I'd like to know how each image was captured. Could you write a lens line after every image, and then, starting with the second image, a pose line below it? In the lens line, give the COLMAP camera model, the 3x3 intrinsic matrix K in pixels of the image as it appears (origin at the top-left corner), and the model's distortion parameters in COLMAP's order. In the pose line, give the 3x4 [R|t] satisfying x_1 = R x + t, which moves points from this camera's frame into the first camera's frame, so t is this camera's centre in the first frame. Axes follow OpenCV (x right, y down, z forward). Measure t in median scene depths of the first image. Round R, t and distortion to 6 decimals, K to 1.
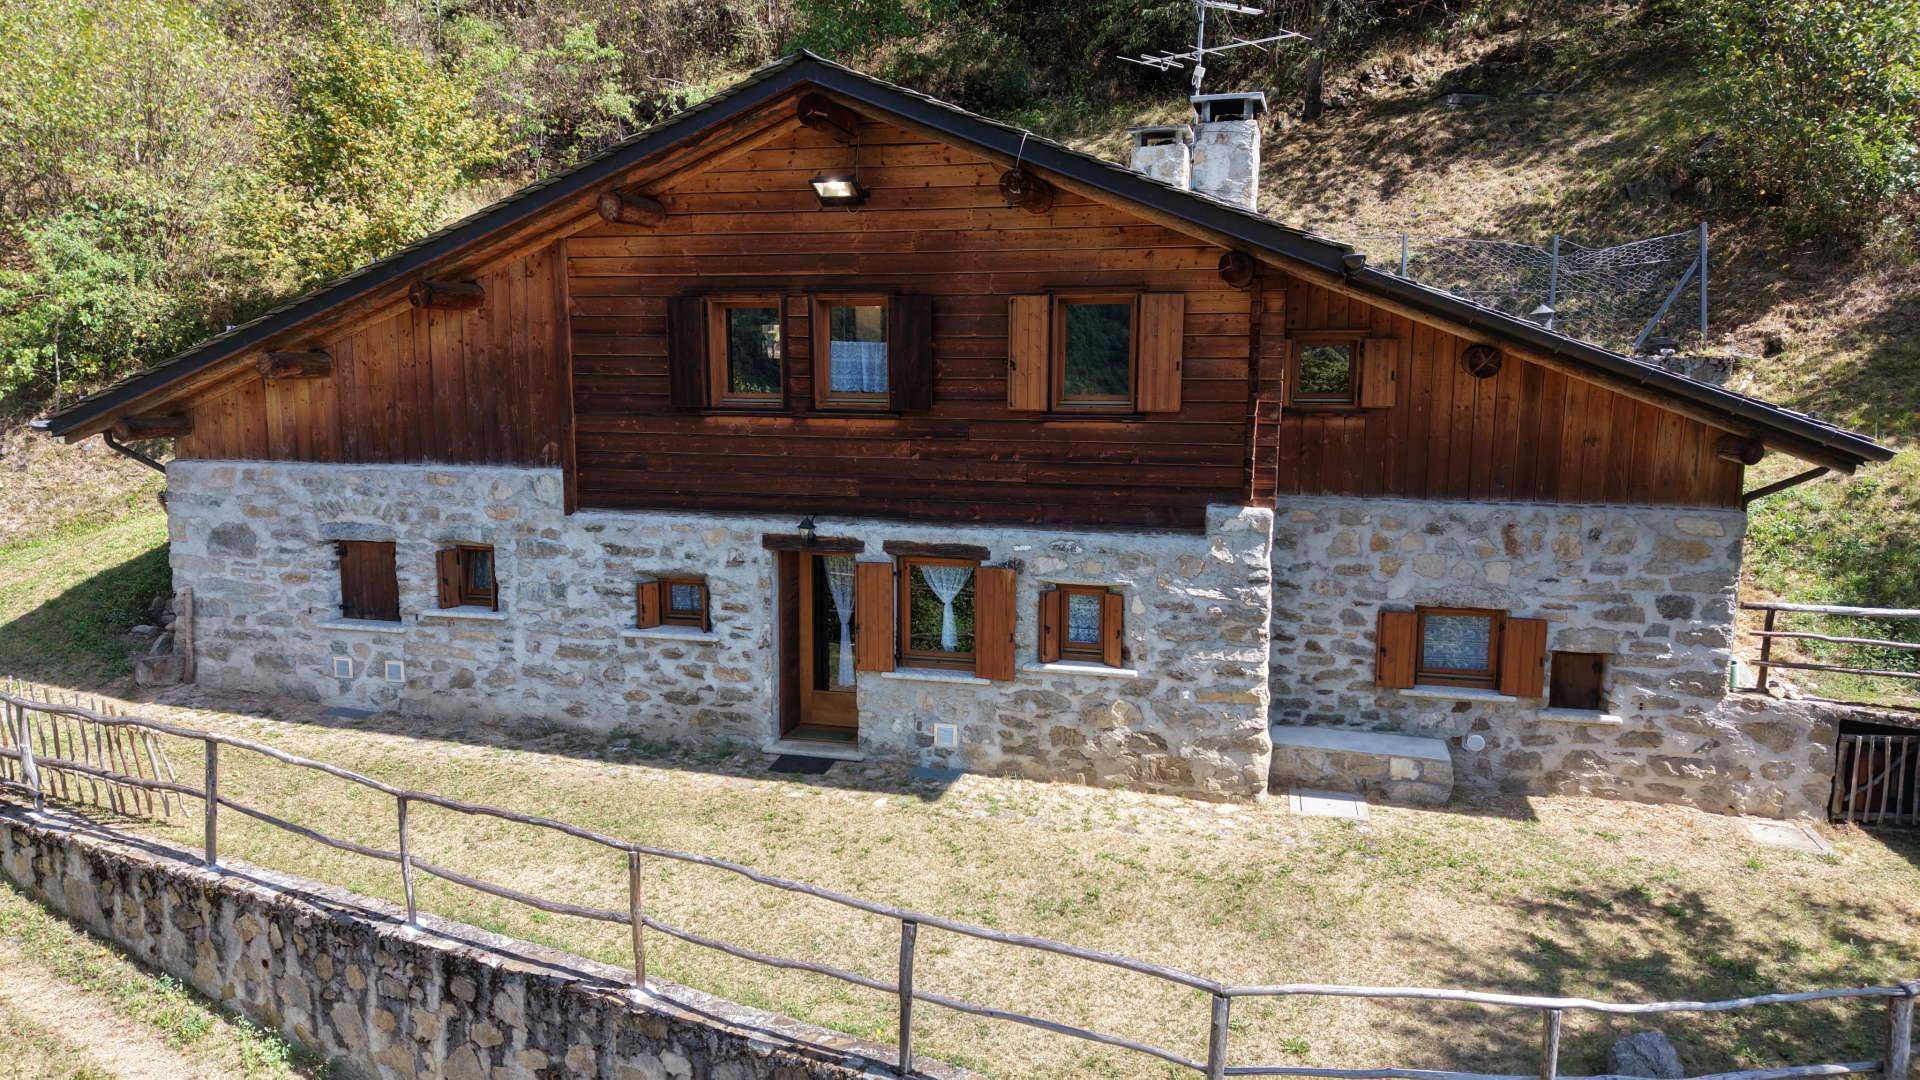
lens RADIAL K [[1362.6, 0, 940.4], [0, 1362.6, 551.4], [0, 0, 1]] dist [0.045465, -0.057911]
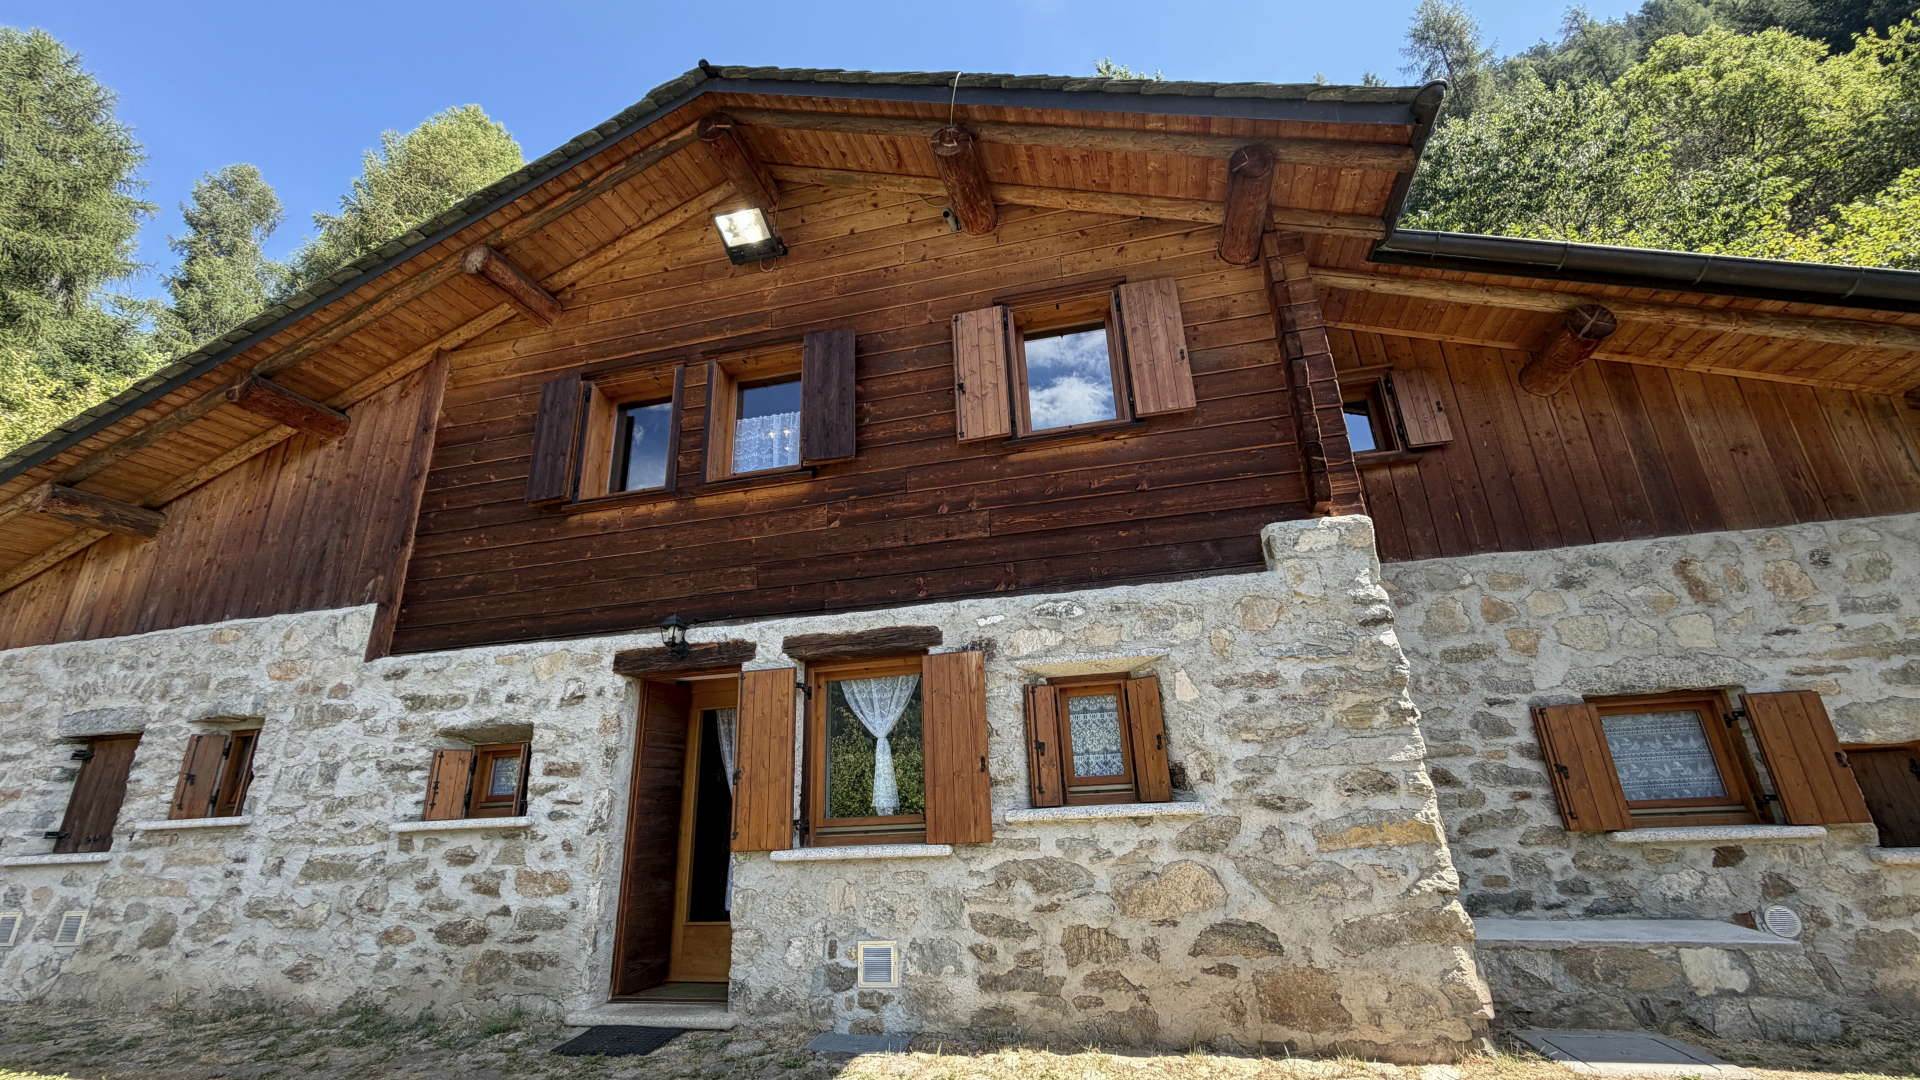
lens RADIAL K [[760.9, 0, 955.2], [0, 760.9, 541.8], [0, 0, 1]] dist [-0.000911, 0.000435]
pose [[0.998515, -0.028979, 0.046123, 0.026819], [0.047424, 0.879040, -0.474384, 0.133613], [-0.026796, 0.475867, 0.879109, 0.642640]]
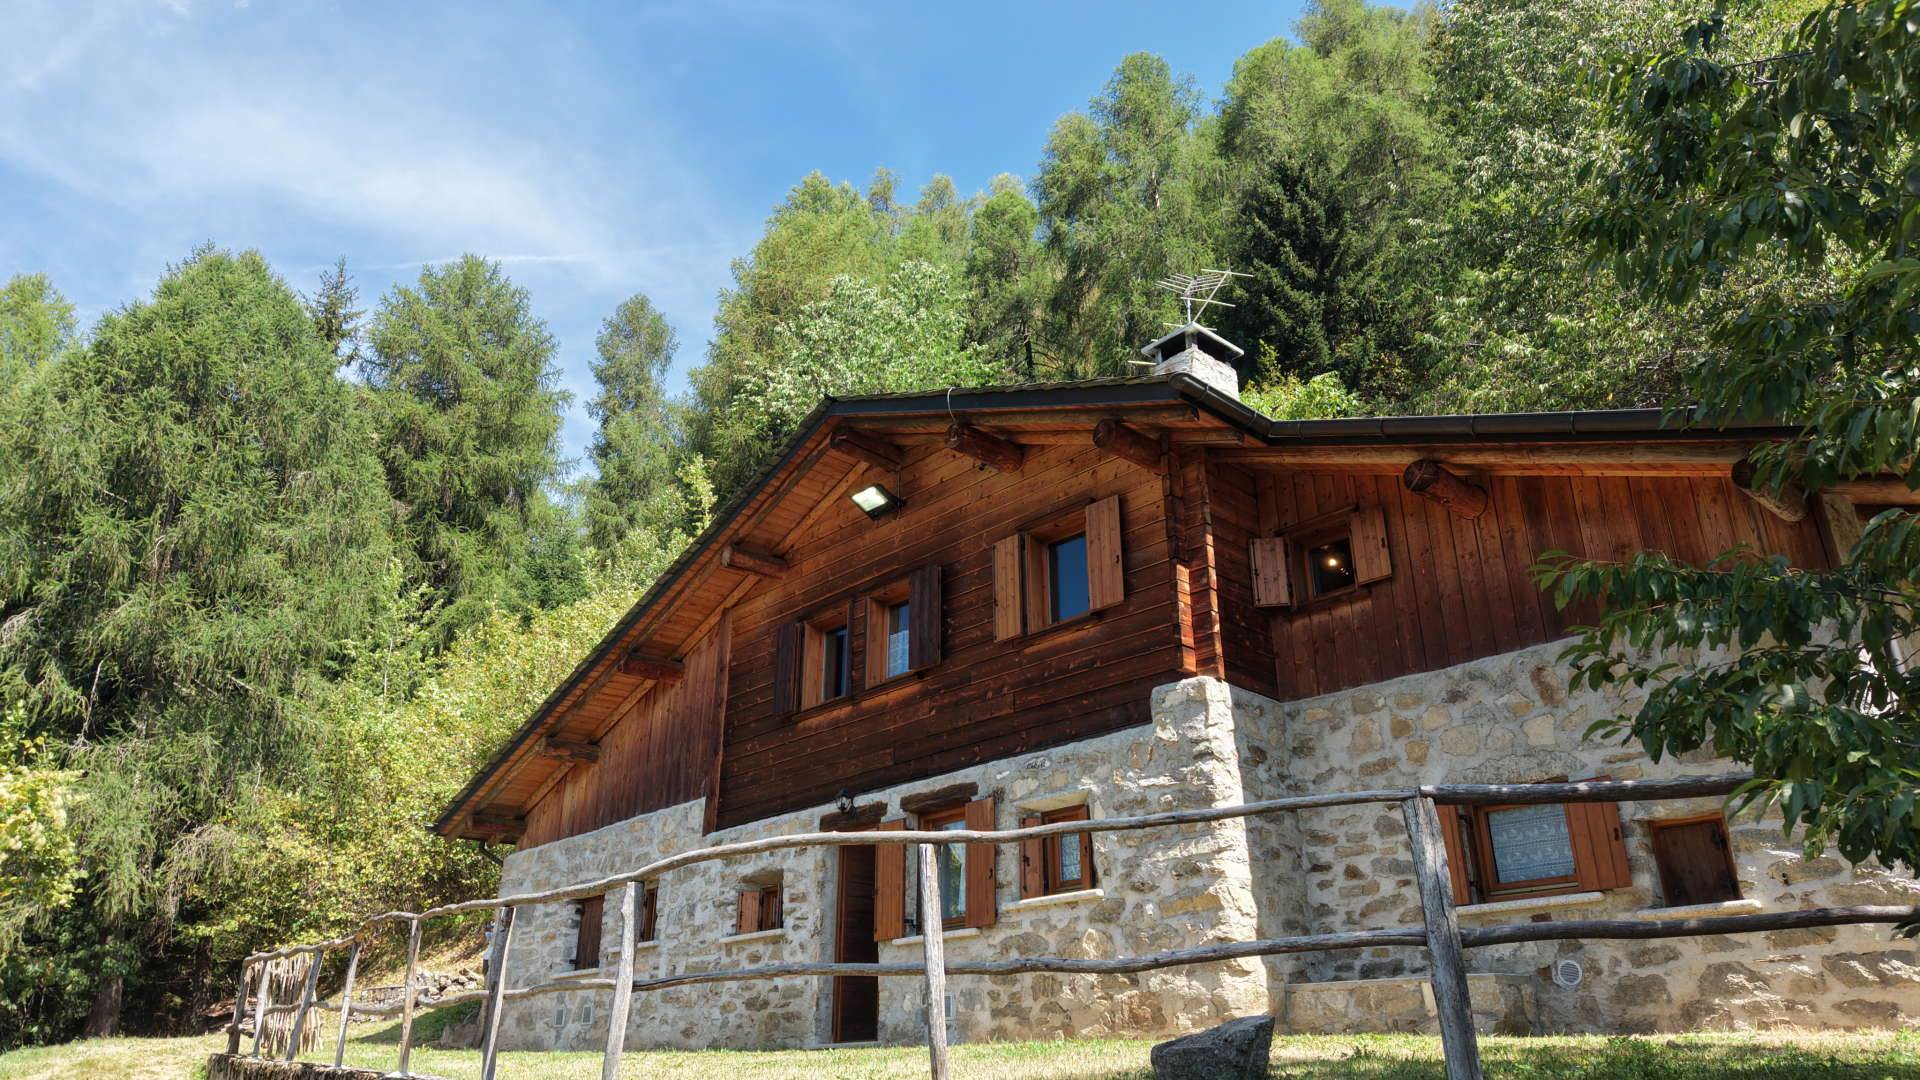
lens RADIAL K [[1308.0, 0, 957.2], [0, 1308.0, 532.3], [0, 0, 1]] dist [0.037177, -0.041405]
pose [[0.856569, -0.212263, -0.470355, 0.484321], [-0.077067, 0.848642, -0.523324, 0.324138], [0.510246, 0.484512, 0.710562, 0.247543]]
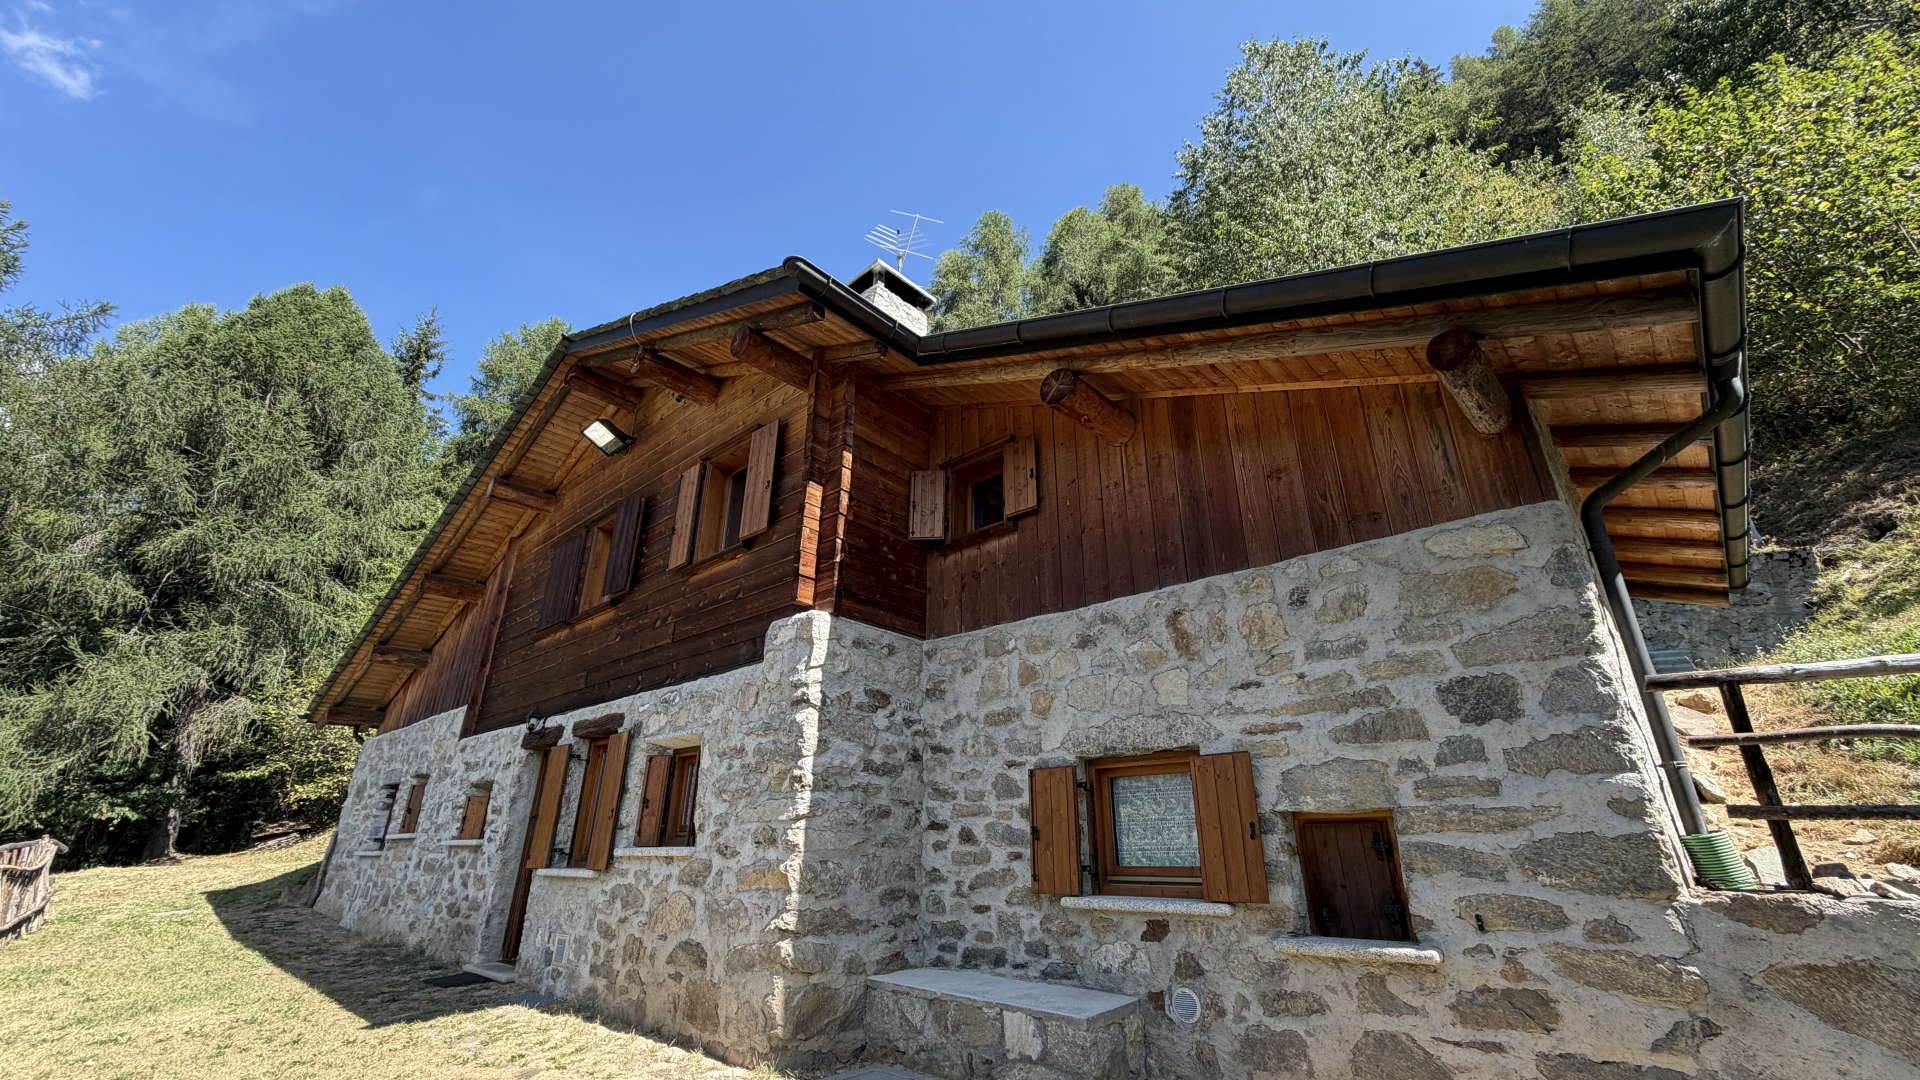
lens RADIAL K [[760.9, 0, 955.4], [0, 760.9, 539.5], [0, 0, 1]] dist [-0.000911, 0.000435]
pose [[0.893977, -0.169914, -0.414649, 0.462479], [-0.072397, 0.858404, -0.507840, 0.139892], [0.442226, 0.484017, 0.755092, 0.637323]]
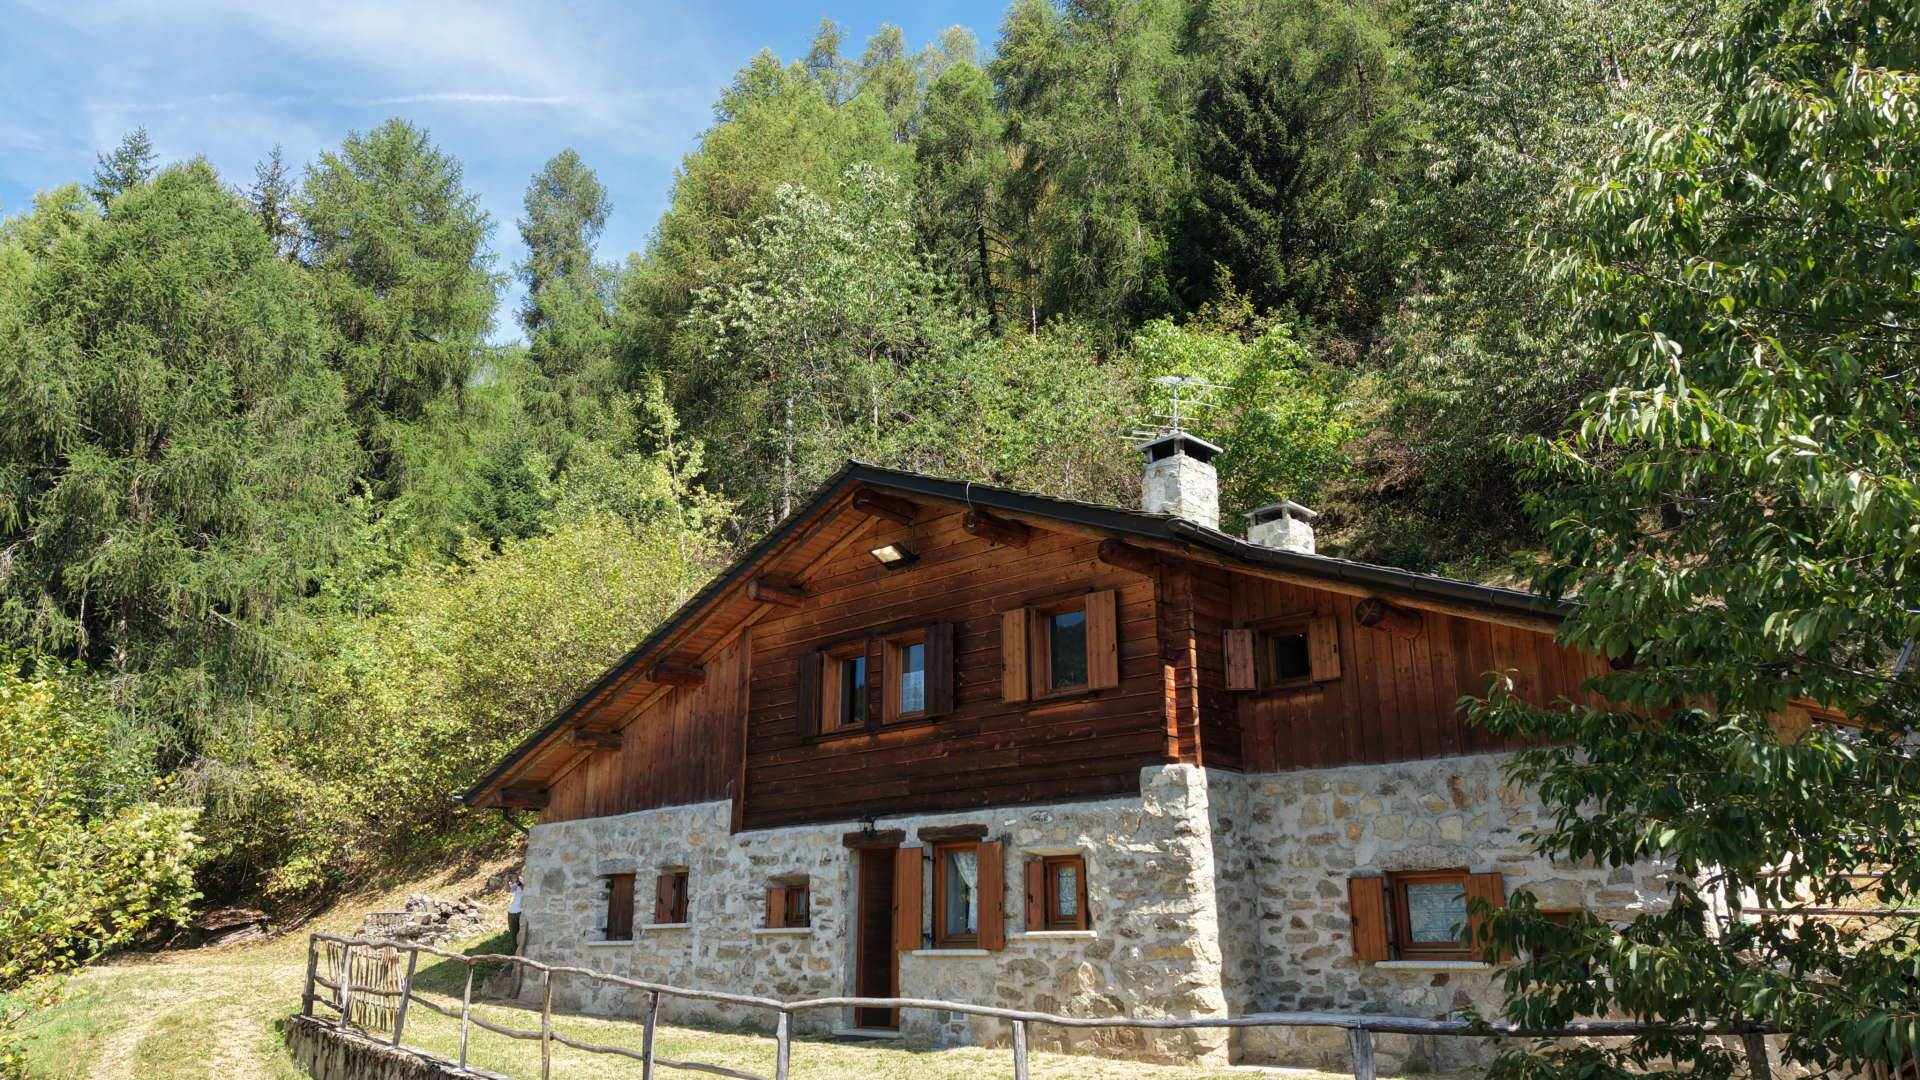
lens RADIAL K [[1362.6, 0, 953.8], [0, 1362.6, 523.6], [0, 0, 1]] dist [0.045465, -0.057911]
pose [[0.884418, -0.141897, -0.444602, 0.542852], [-0.071373, 0.900327, -0.429321, 0.256703], [0.461207, 0.411432, 0.786138, -0.013882]]
